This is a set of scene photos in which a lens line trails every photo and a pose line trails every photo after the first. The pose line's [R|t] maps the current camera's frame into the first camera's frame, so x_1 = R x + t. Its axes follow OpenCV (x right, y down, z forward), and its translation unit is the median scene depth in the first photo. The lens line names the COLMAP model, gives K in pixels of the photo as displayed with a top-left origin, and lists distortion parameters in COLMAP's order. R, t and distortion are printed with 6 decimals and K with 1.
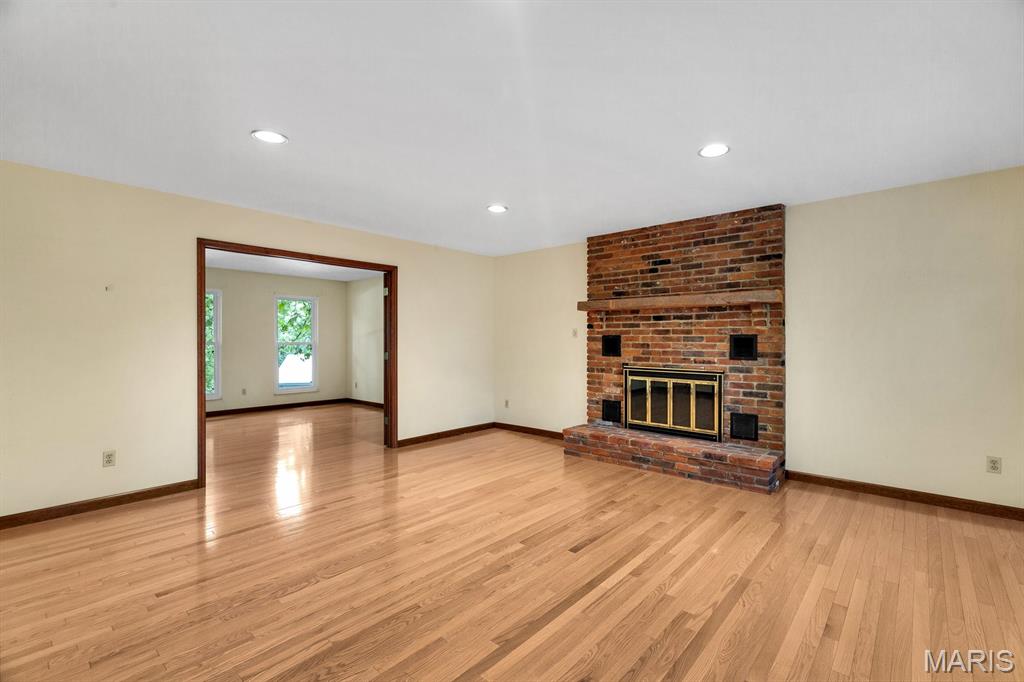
lens RADIAL K [[462.2, 0, 517.6], [0, 462.2, 339.8], [0, 0, 1]] dist [0.000408, 0.001461]
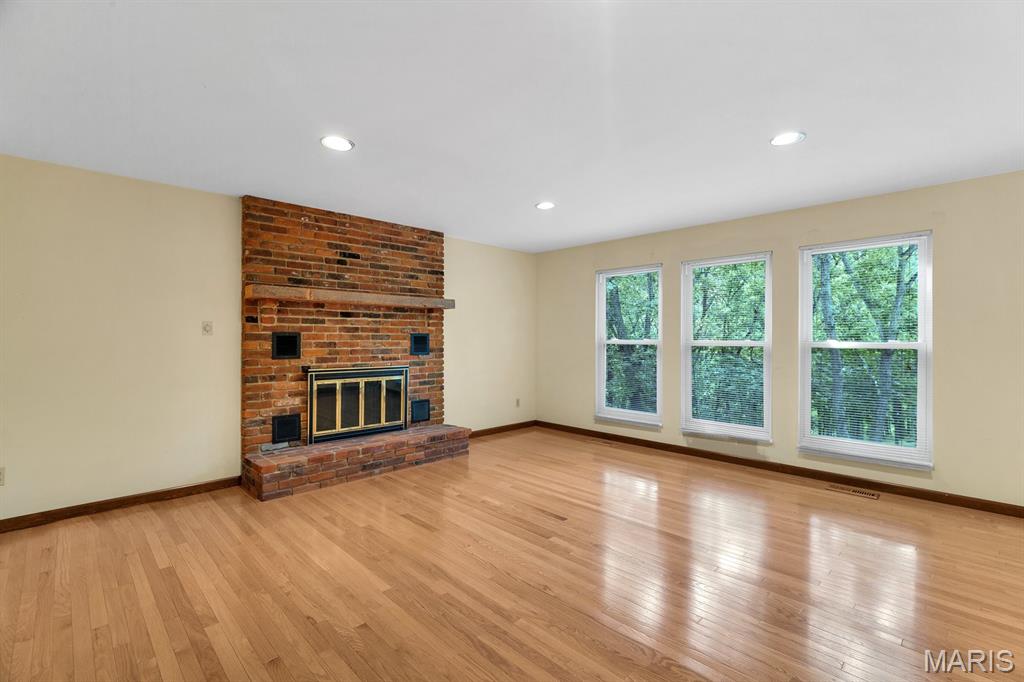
lens RADIAL K [[462.2, 0, 518.2], [0, 462.2, 338.5], [0, 0, 1]] dist [0.000408, 0.001461]
pose [[0.060021, -0.001675, 0.998196, -0.633598], [0.000918, 0.999998, 0.001622, -0.000054], [-0.998197, 0.000819, 0.060023, 0.632352]]
